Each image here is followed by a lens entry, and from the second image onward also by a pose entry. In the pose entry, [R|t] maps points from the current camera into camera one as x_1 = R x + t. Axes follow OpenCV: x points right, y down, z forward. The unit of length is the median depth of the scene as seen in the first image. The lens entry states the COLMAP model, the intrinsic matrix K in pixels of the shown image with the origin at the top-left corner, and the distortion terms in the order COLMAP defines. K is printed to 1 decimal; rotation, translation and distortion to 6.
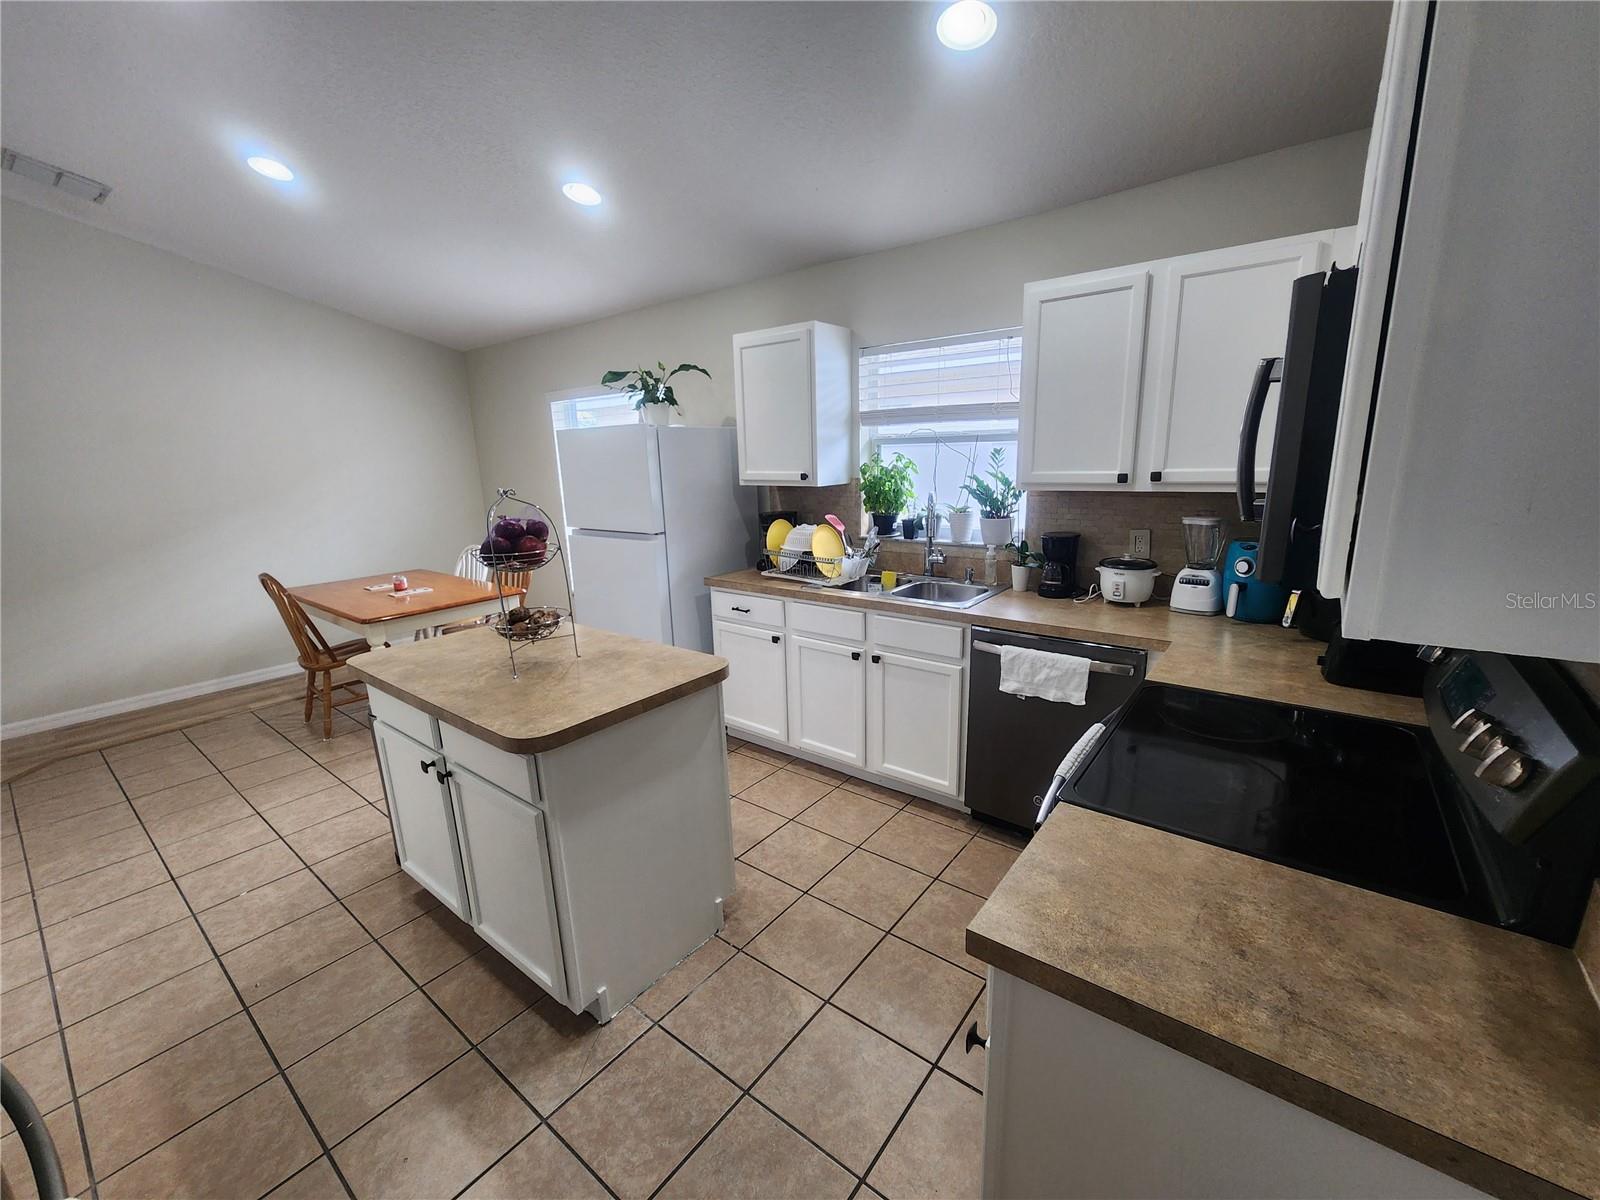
lens RADIAL K [[653.6, 0, 805.0], [0, 653.6, 606.4], [0, 0, 1]] dist [0.000109, -0.001342]
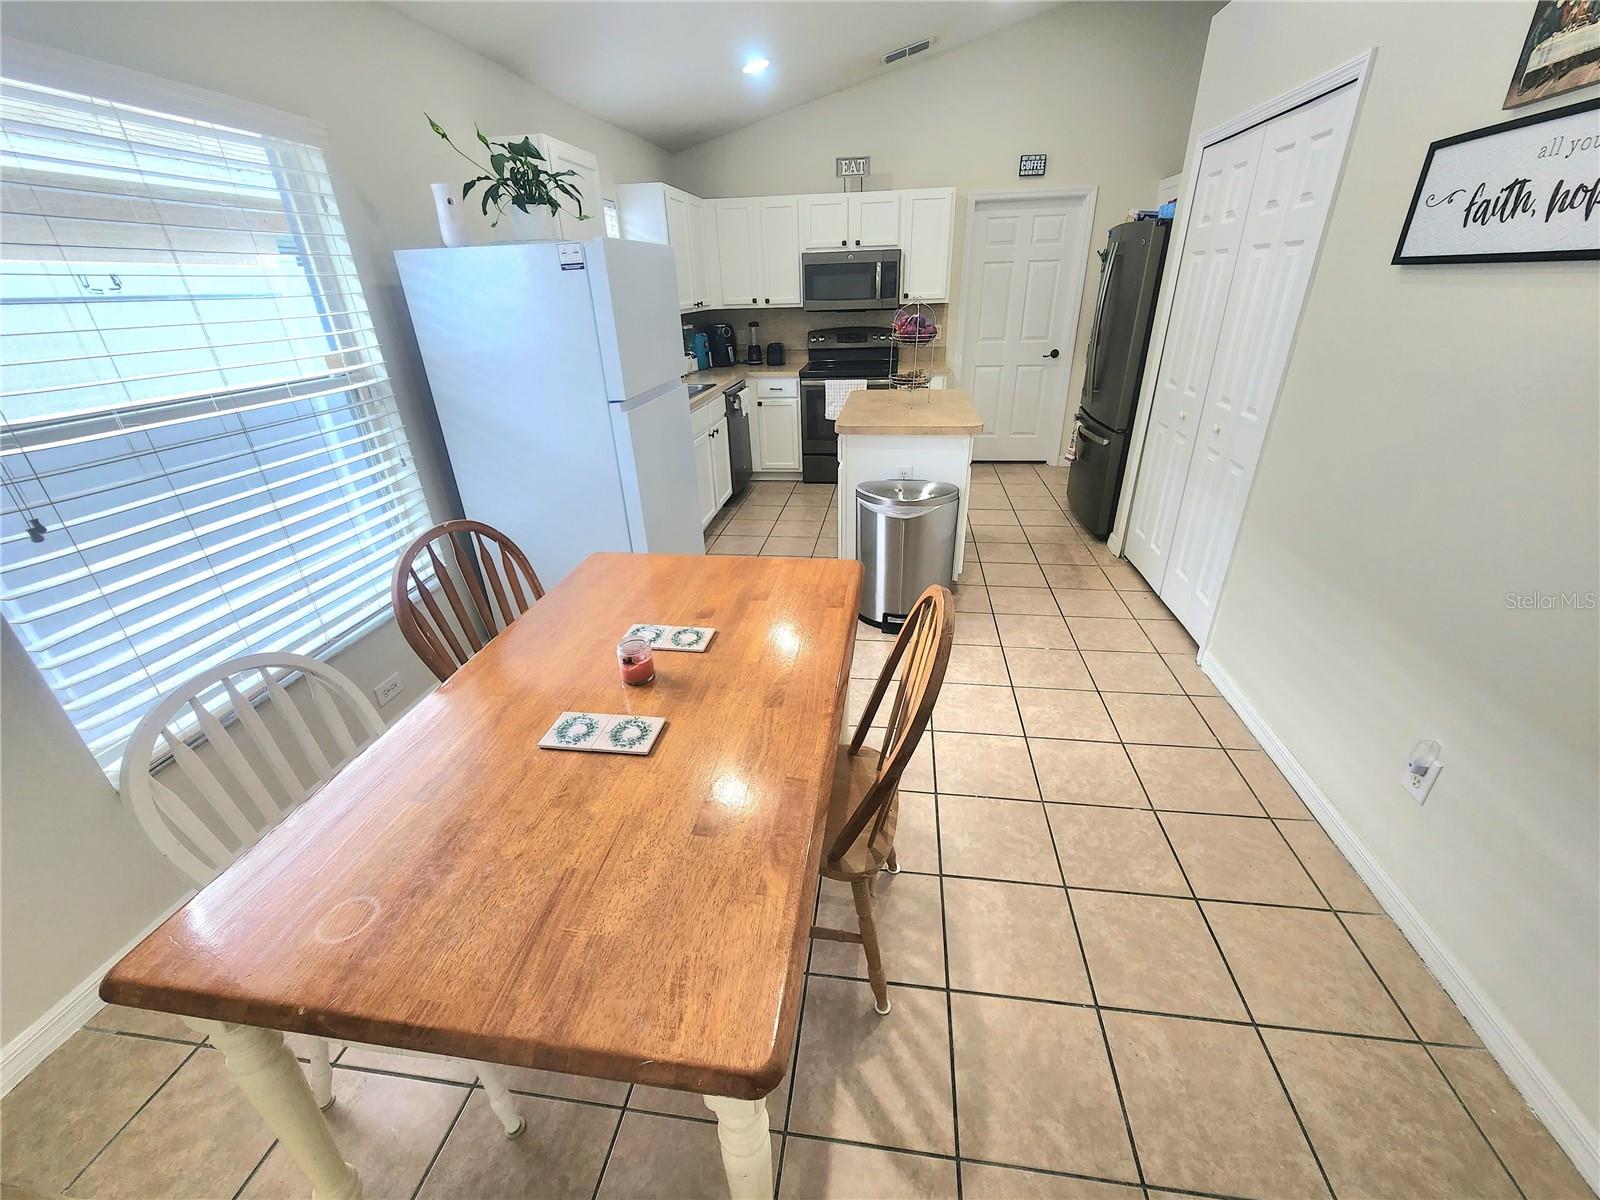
lens RADIAL K [[653.6, 0, 803.6], [0, 653.6, 605.4], [0, 0, 1]] dist [0.000109, -0.001342]
pose [[-0.495575, -0.346689, 0.796374, -1.511039], [0.237058, 0.828086, 0.508013, -0.348684], [-0.835589, 0.440545, -0.328193, 1.668343]]
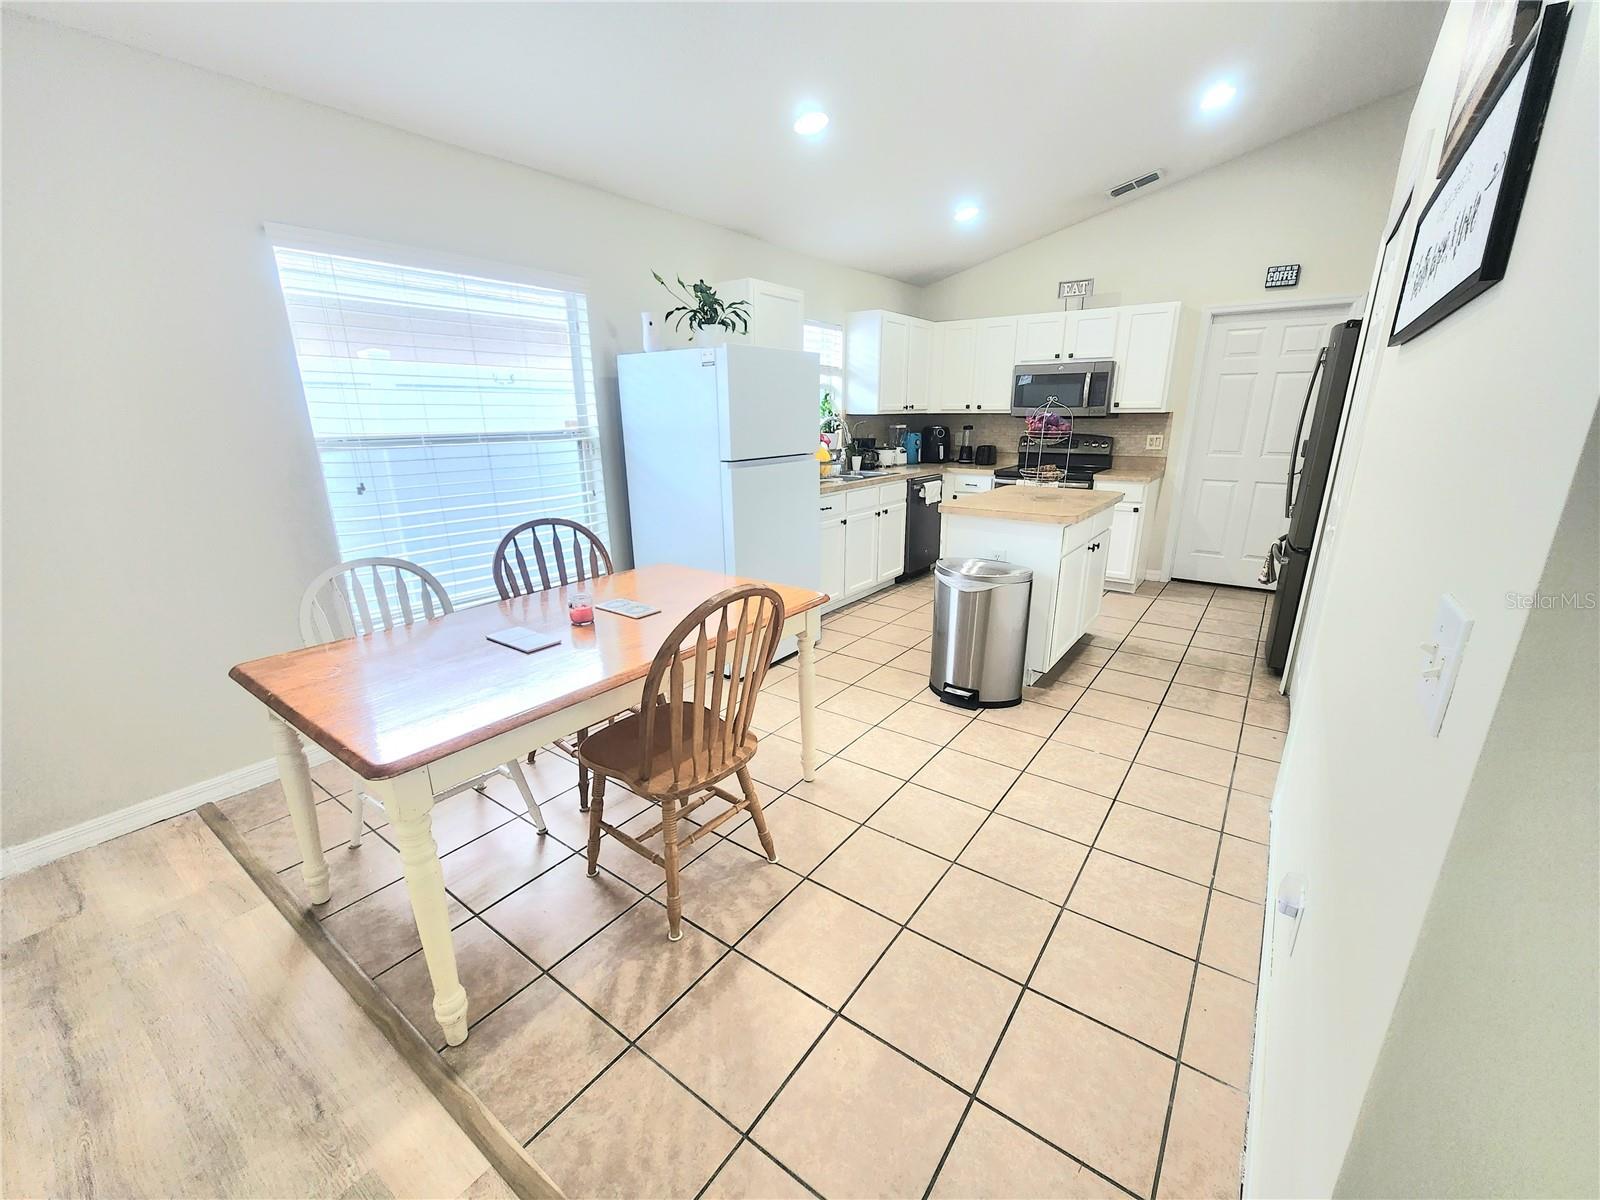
lens RADIAL K [[653.6, 0, 802.6], [0, 653.6, 603.4], [0, 0, 1]] dist [0.000109, -0.001342]
pose [[-0.027857, -0.256405, 0.966168, -1.790292], [0.232557, 0.938360, 0.255730, -0.205947], [-0.972184, 0.231813, 0.033489, 1.332410]]
